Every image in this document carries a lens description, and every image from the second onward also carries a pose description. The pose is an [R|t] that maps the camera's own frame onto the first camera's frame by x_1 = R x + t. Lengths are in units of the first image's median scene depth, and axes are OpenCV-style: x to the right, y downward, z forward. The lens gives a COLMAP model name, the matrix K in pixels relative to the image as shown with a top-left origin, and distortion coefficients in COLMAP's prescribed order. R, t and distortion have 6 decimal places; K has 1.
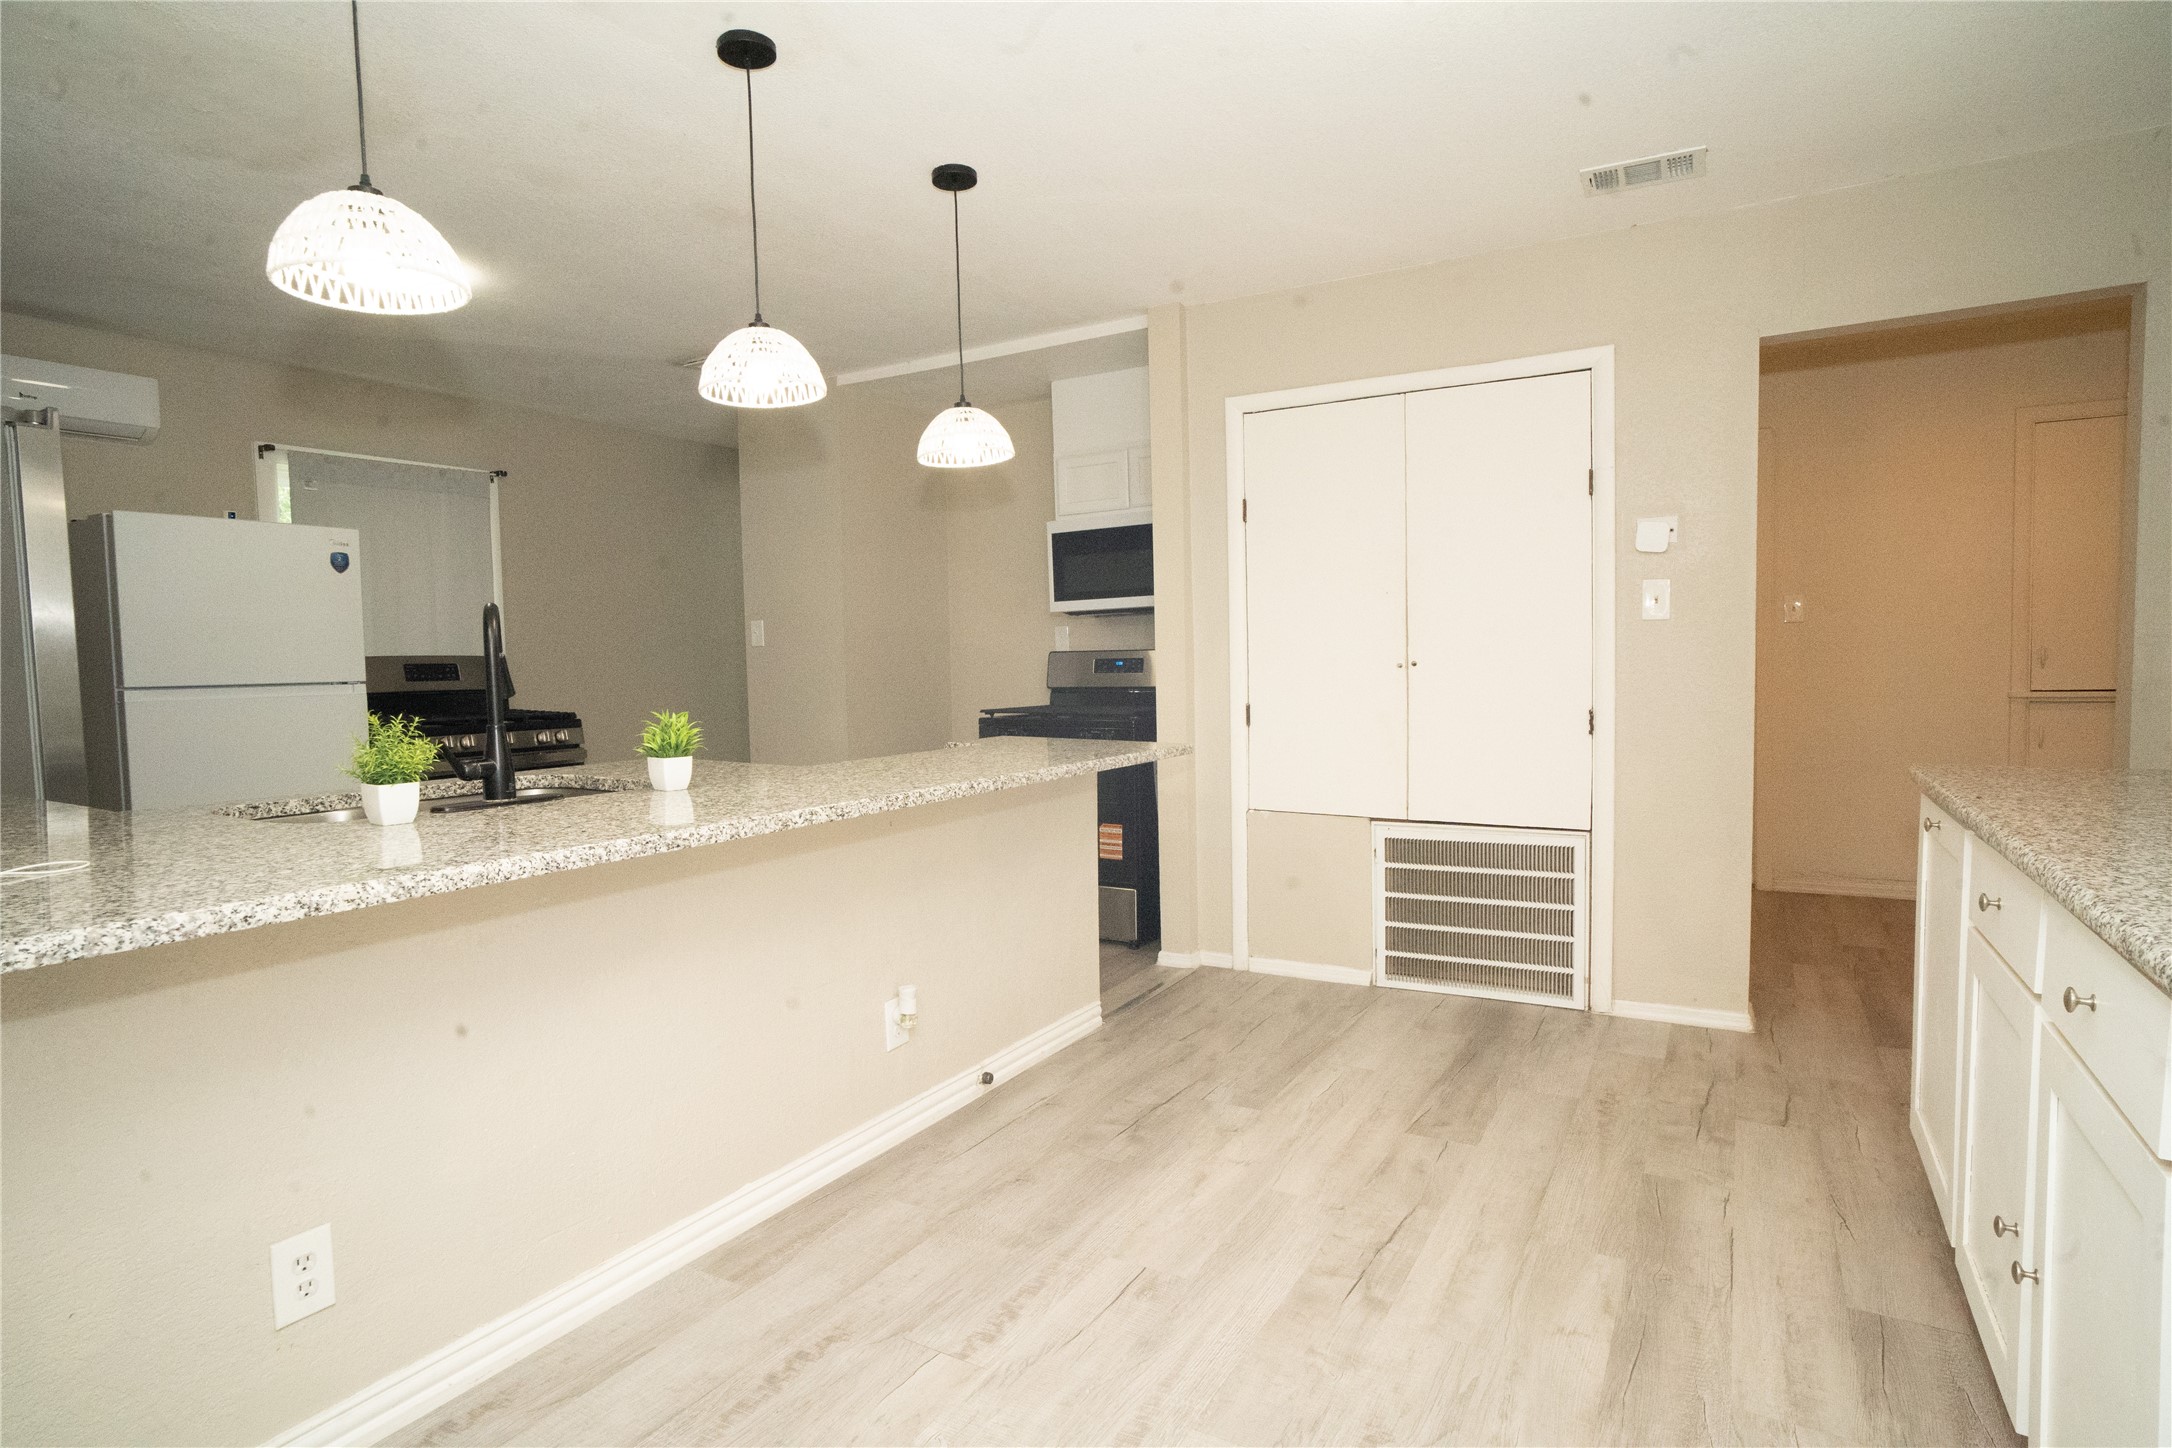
lens RADIAL K [[1140.1, 0, 1082.9], [0, 1140.1, 724.3], [0, 0, 1]] dist [-0.051538, 0.026689]
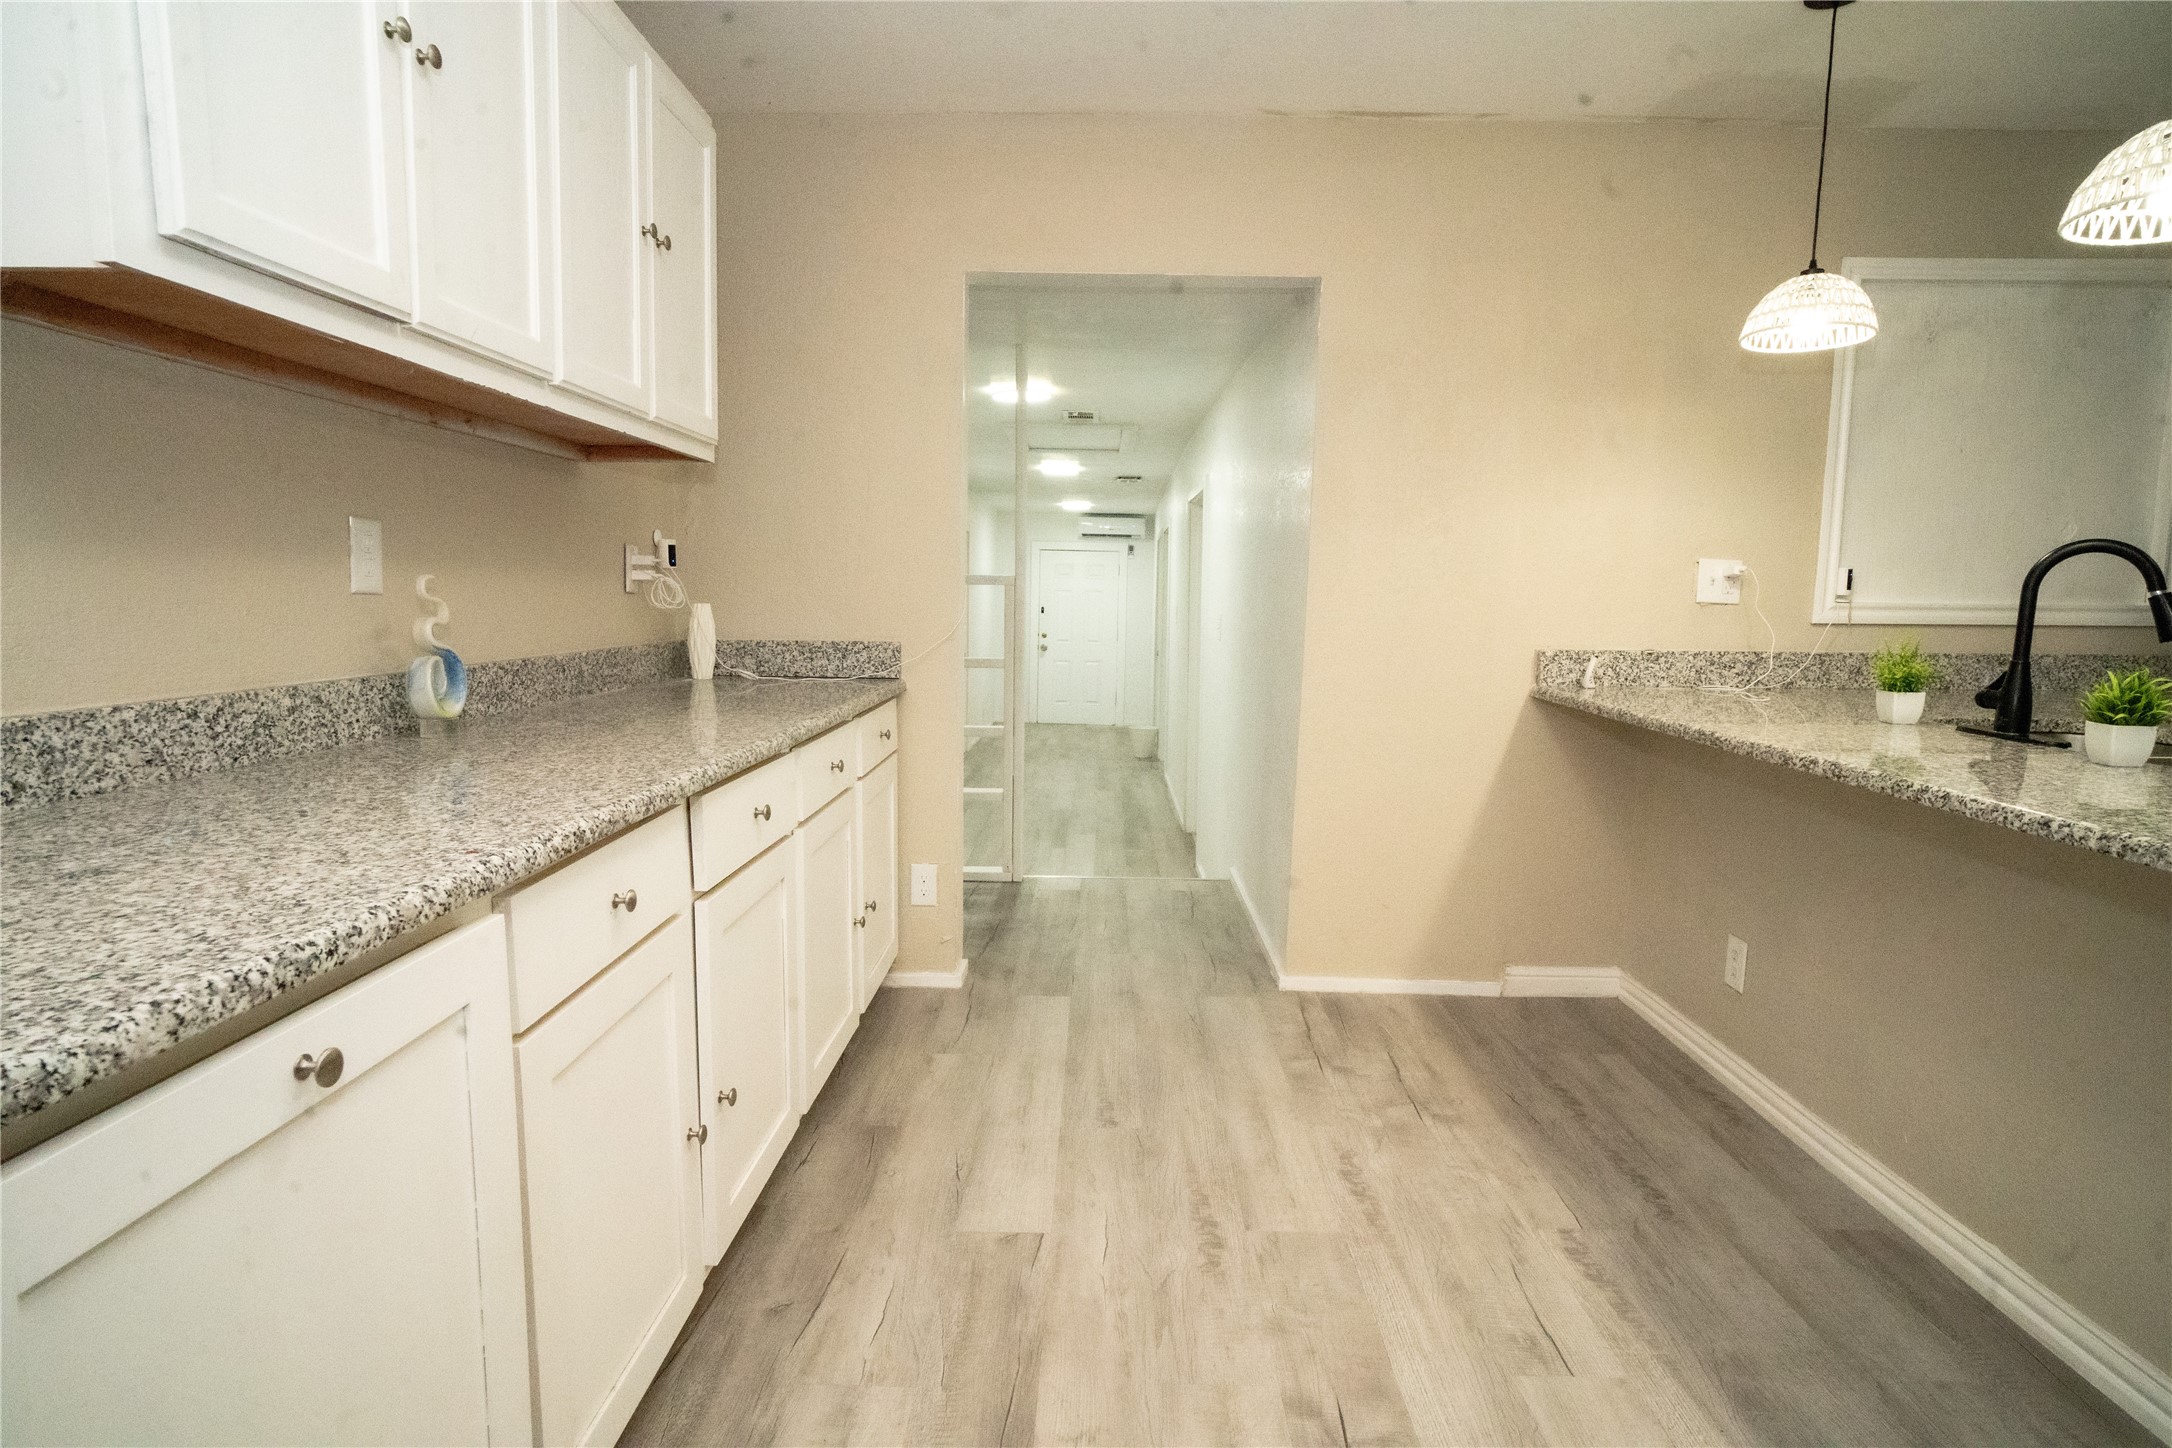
lens RADIAL K [[1140.1, 0, 1085.7], [0, 1140.1, 732.6], [0, 0, 1]] dist [-0.051538, 0.026689]
pose [[-0.873180, 0.064134, -0.483161, 0.726483], [-0.030418, 0.982202, 0.185347, -0.097600], [0.486449, 0.176538, -0.855688, 1.473849]]
